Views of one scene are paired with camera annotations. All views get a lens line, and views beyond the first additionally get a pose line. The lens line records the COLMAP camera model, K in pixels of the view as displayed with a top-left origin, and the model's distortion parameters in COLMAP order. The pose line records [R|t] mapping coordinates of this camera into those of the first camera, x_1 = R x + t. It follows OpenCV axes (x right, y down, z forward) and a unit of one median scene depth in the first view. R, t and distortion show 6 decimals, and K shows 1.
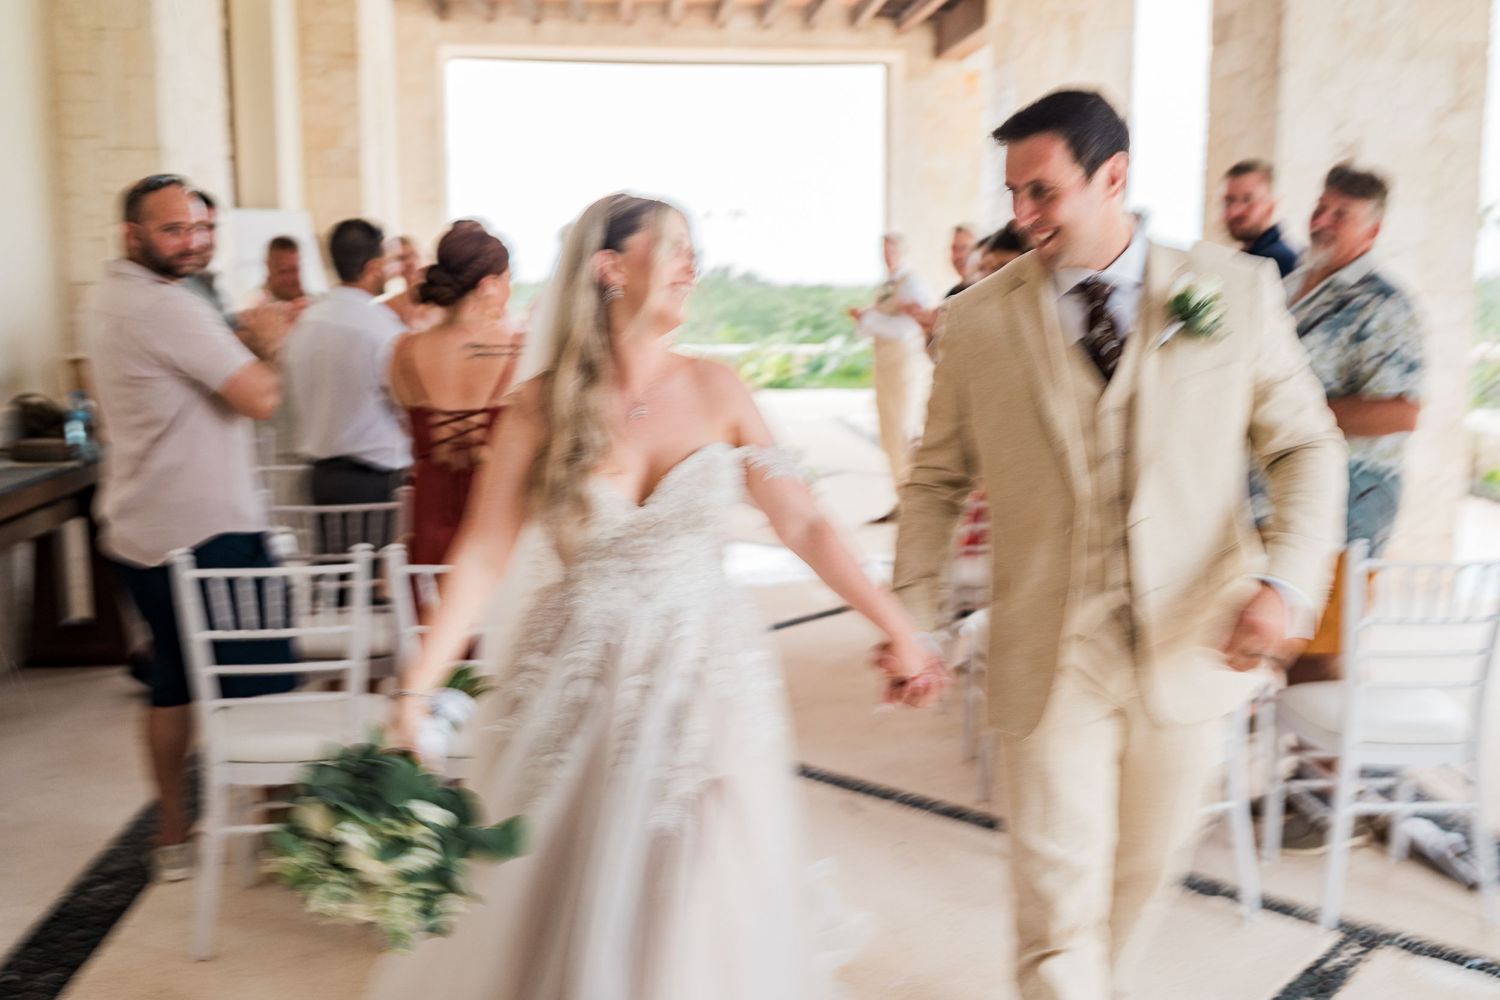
lens RADIAL K [[1476.3, 0, 763.8], [0, 1476.3, 501.2], [0, 0, 1]] dist [0.004420, 0.000000]
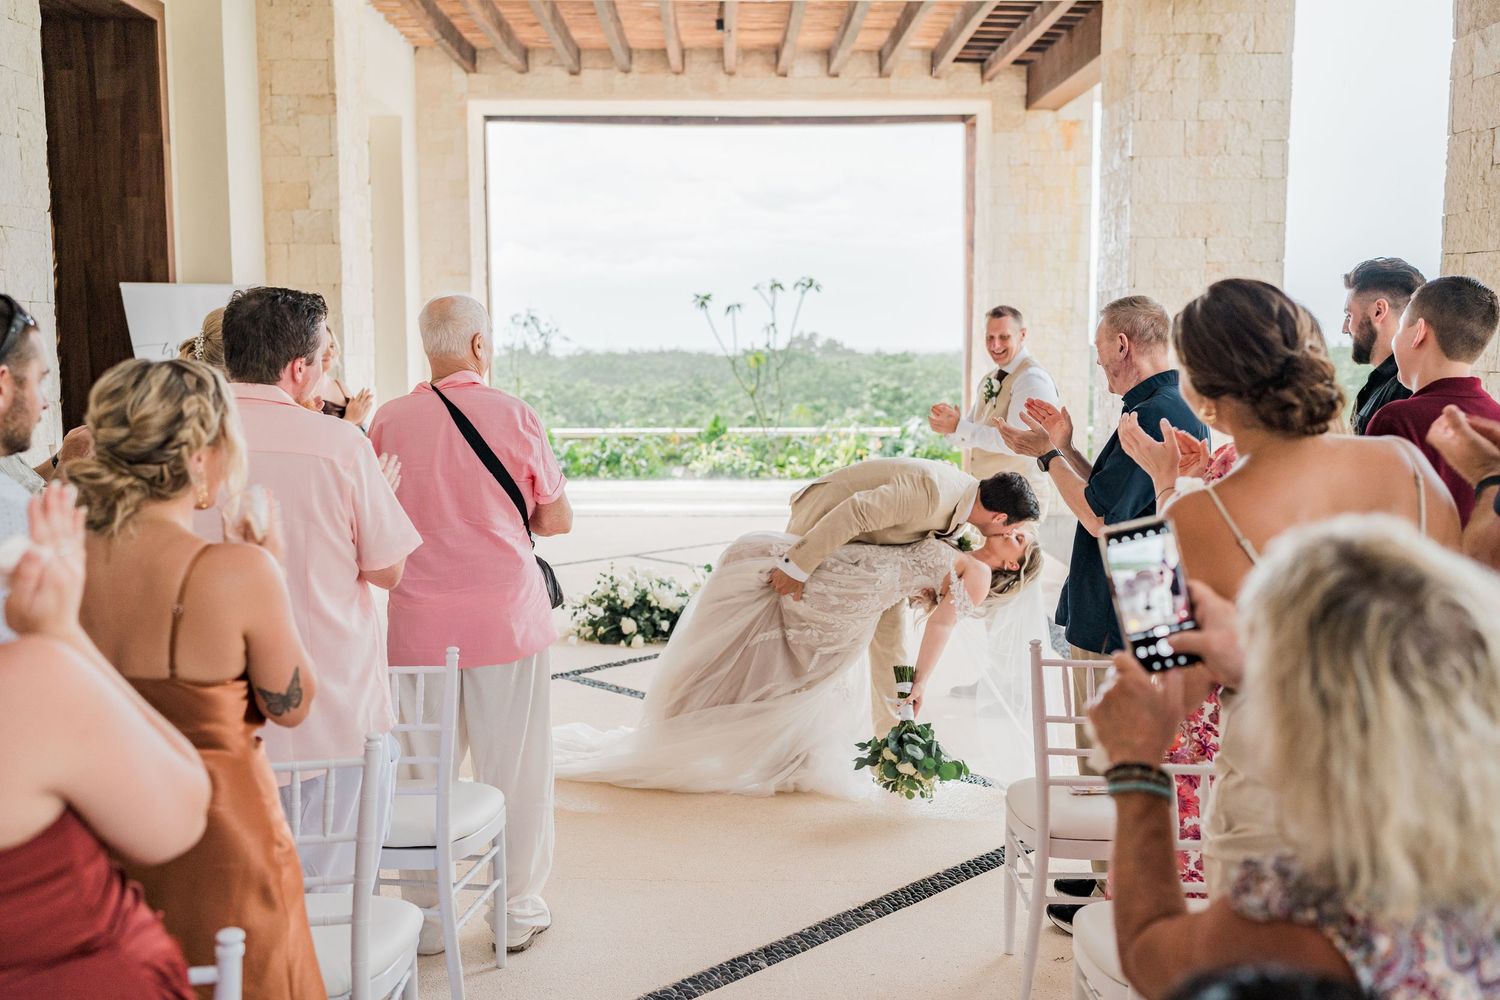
lens RADIAL K [[1476.3, 0, 766.4], [0, 1476.3, 501.3], [0, 0, 1]] dist [0.004420, 0.000000]
pose [[0.998546, 0.006046, -0.053572, 0.010713], [-0.008465, 0.998949, -0.045053, -0.026696], [0.053243, 0.045441, 0.997547, 0.132124]]
